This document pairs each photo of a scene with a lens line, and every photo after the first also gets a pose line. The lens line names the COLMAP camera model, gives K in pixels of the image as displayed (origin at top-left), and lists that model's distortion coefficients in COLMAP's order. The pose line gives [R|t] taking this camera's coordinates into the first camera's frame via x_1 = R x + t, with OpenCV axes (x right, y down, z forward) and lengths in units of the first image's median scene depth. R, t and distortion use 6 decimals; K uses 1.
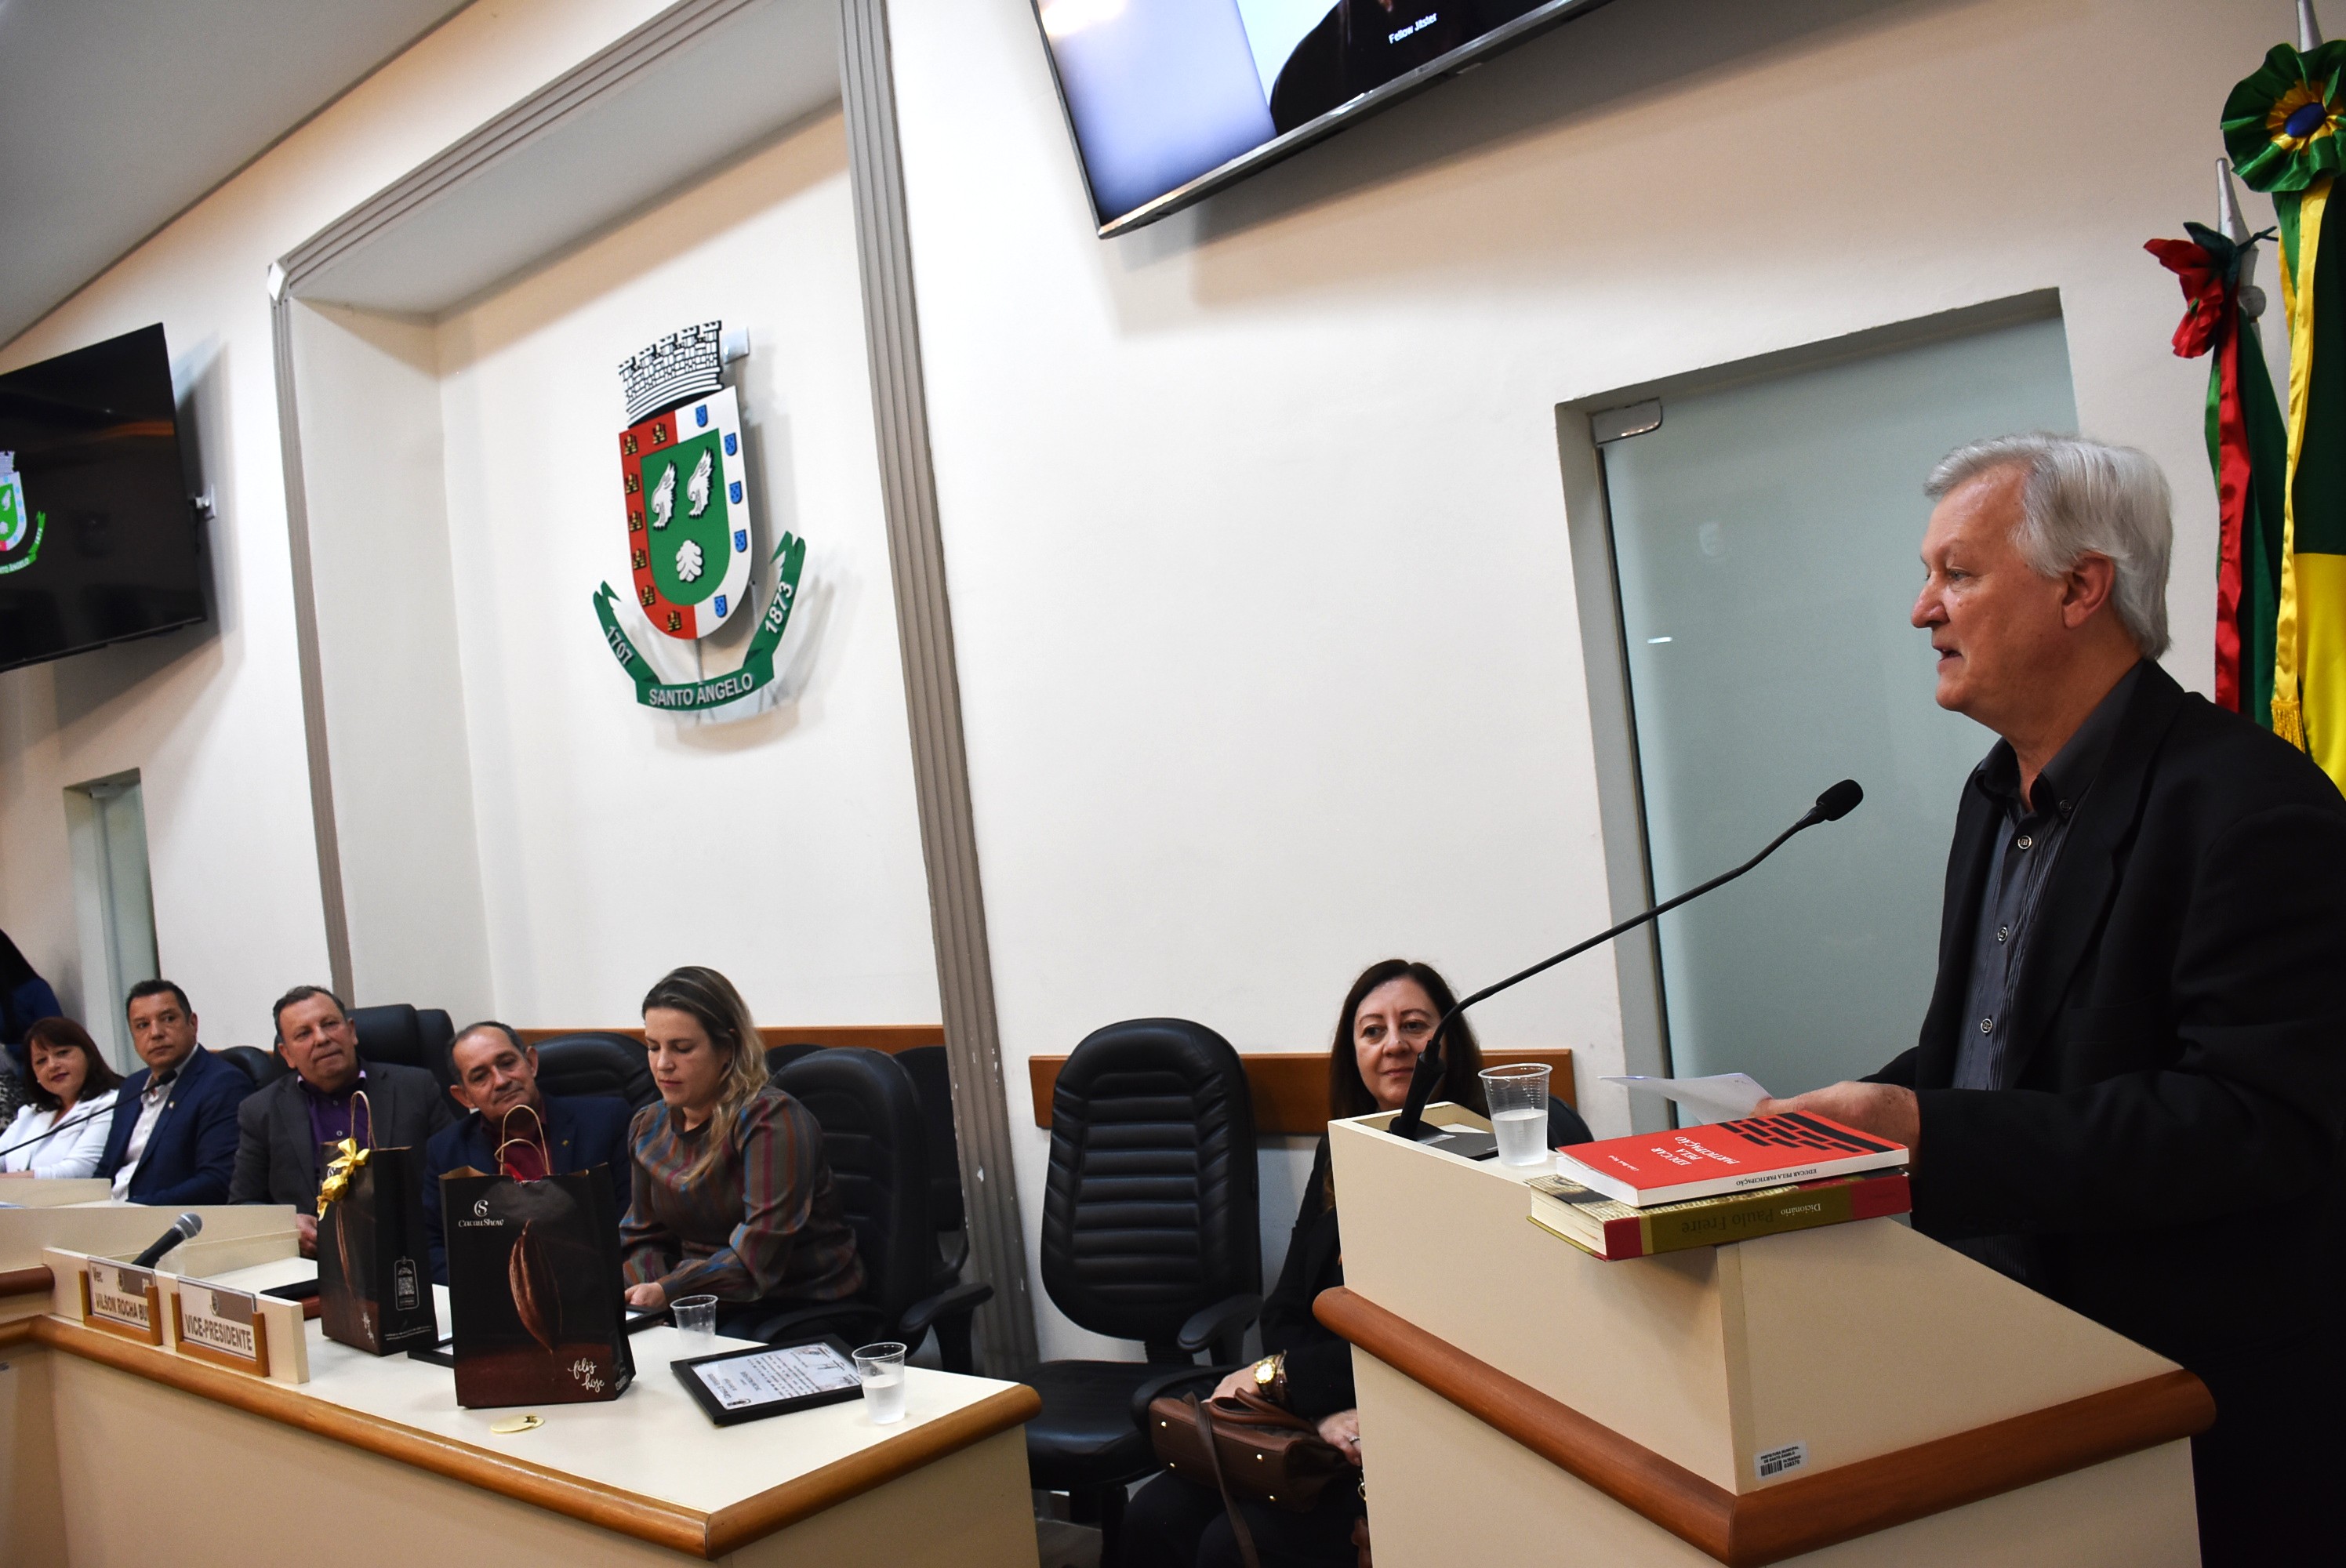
lens RADIAL K [[1823.0, 0, 1171.9], [0, 1823.0, 815.0], [0, 0, 1]] dist [-0.115194, 0.077545]
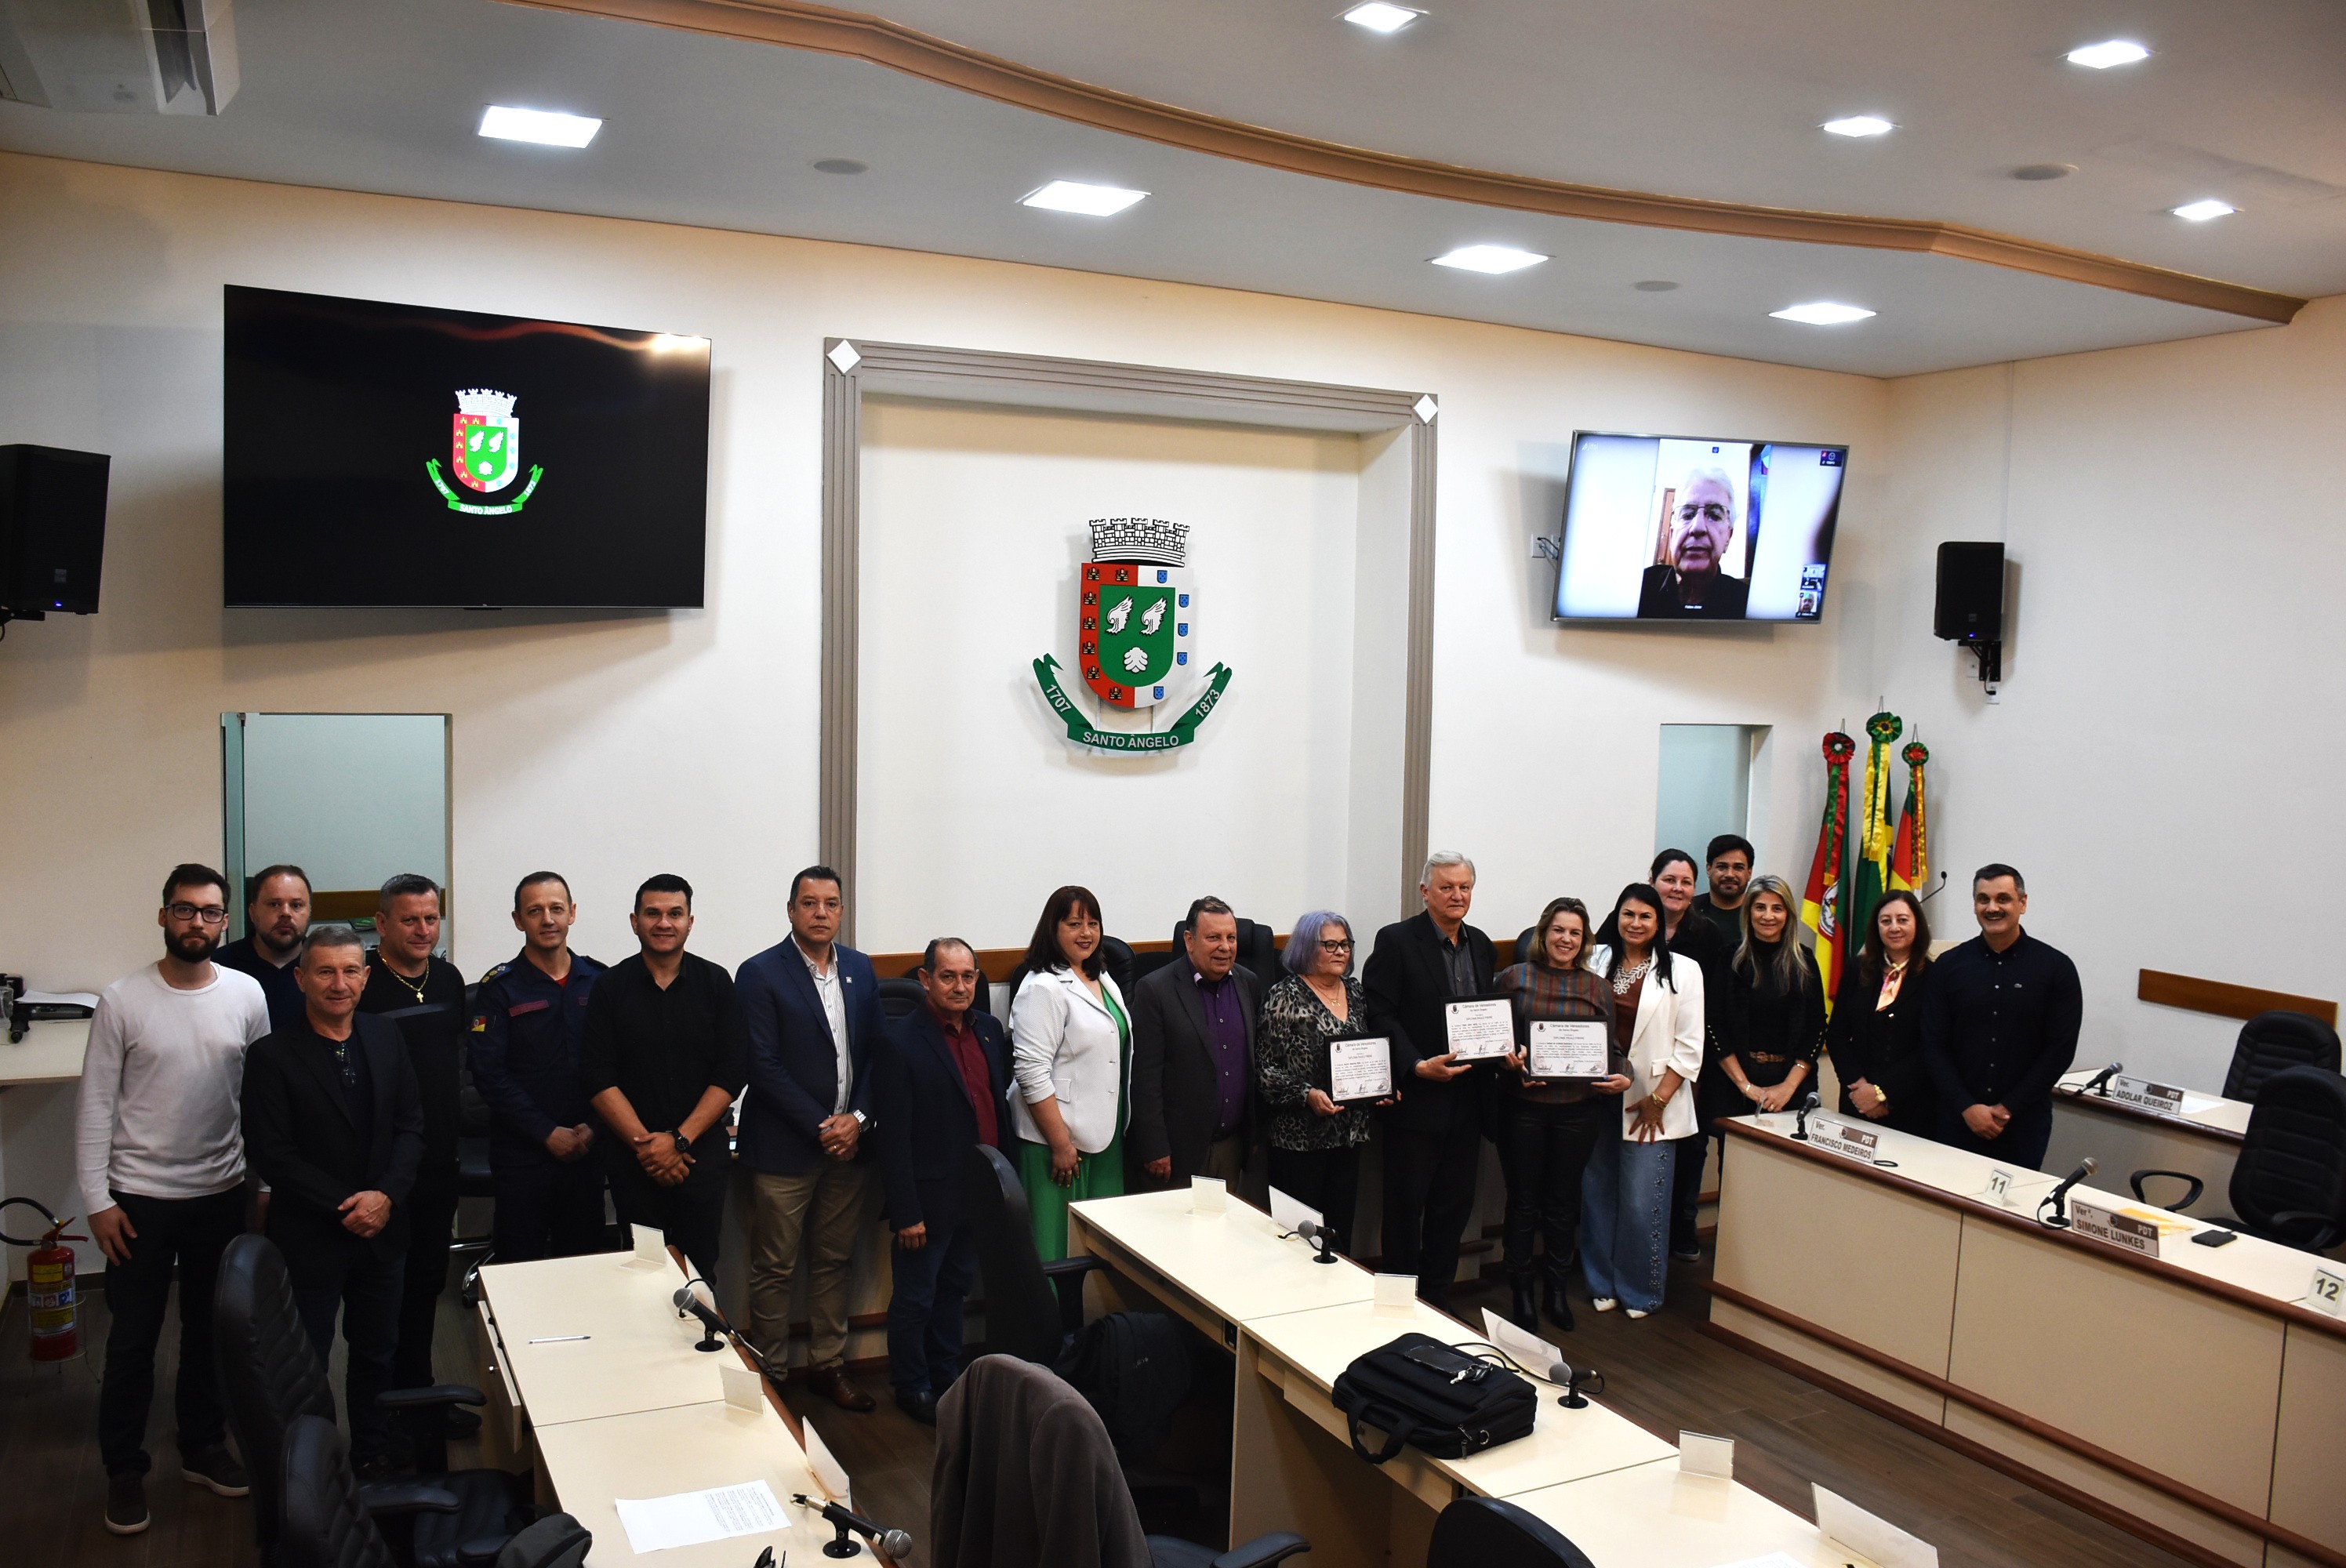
lens RADIAL K [[1823.0, 0, 1171.9], [0, 1823.0, 815.0], [0, 0, 1]] dist [-0.115194, 0.077545]
pose [[0.404691, 0.037195, 0.913697, -1.711946], [-0.076521, 0.997045, -0.006695, 0.006957], [-0.911246, -0.067208, 0.406342, 0.288073]]
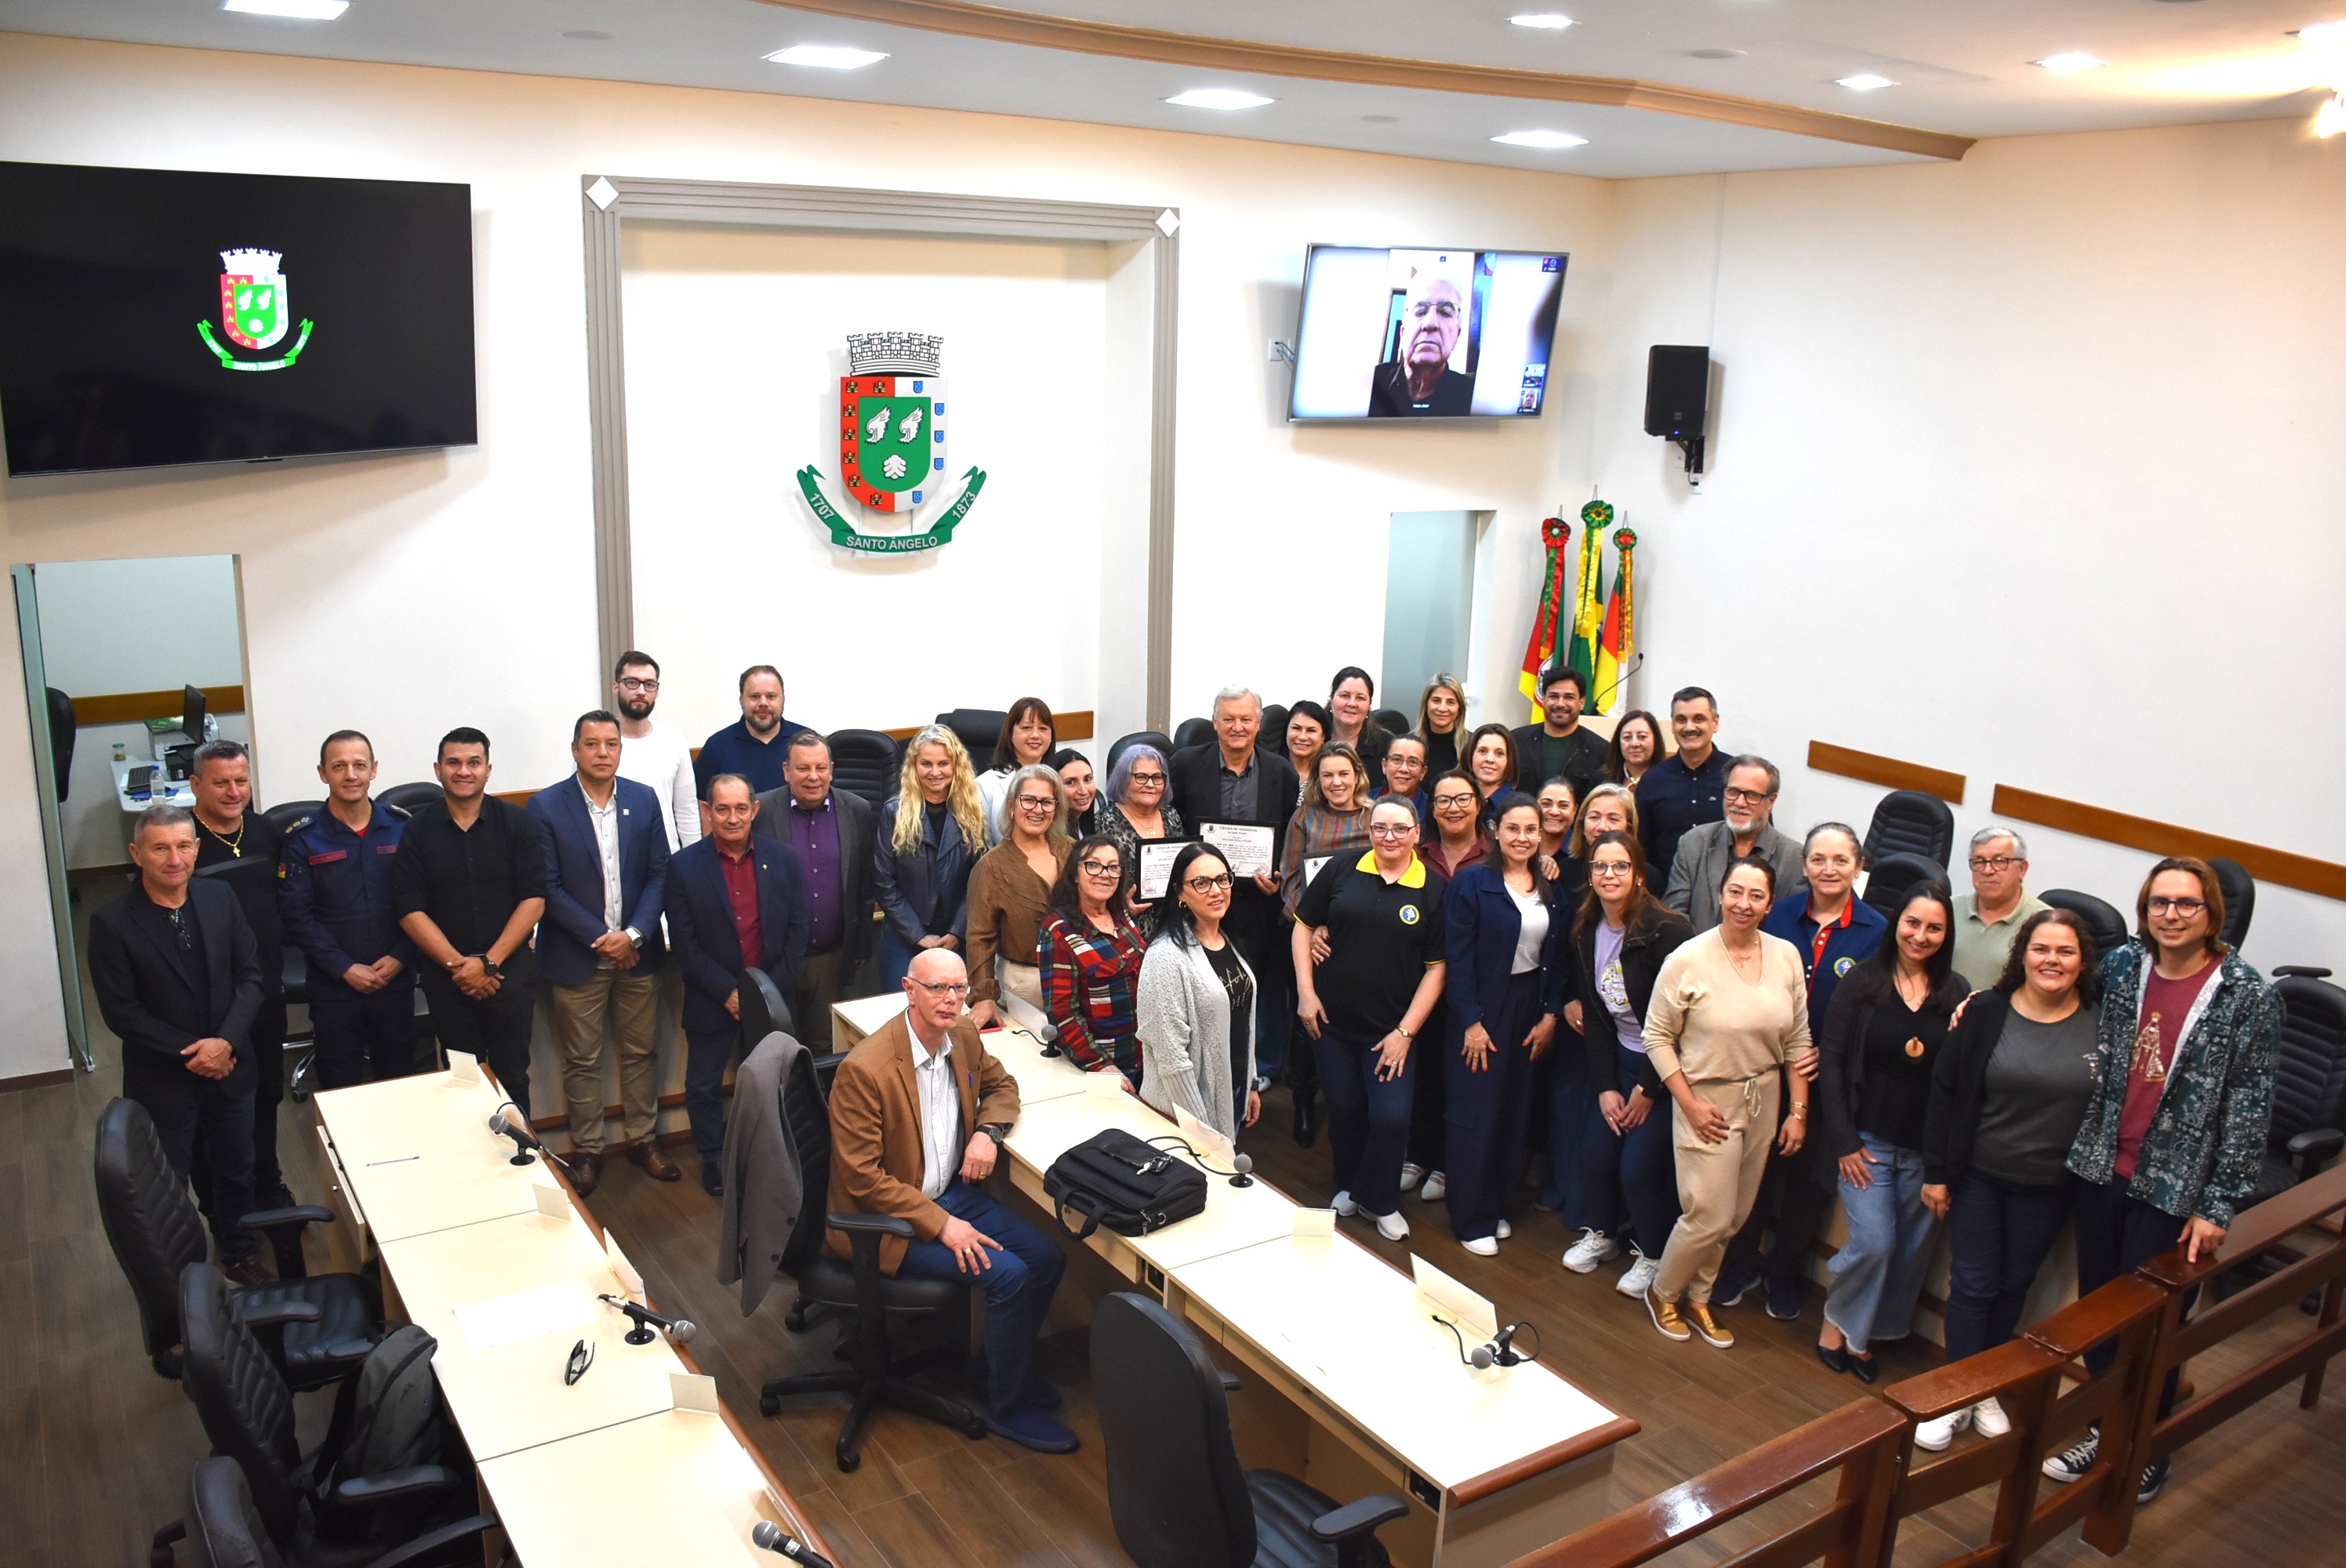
lens RADIAL K [[1835.1, 0, 1142.2], [0, 1835.1, 781.8], [0, 0, 1]] dist [-0.107732, 0.103041]
pose [[0.318027, -0.110317, 0.941642, -1.831584], [-0.070696, 0.987683, 0.139587, -0.101610], [-0.945442, -0.110962, 0.306311, 0.203171]]
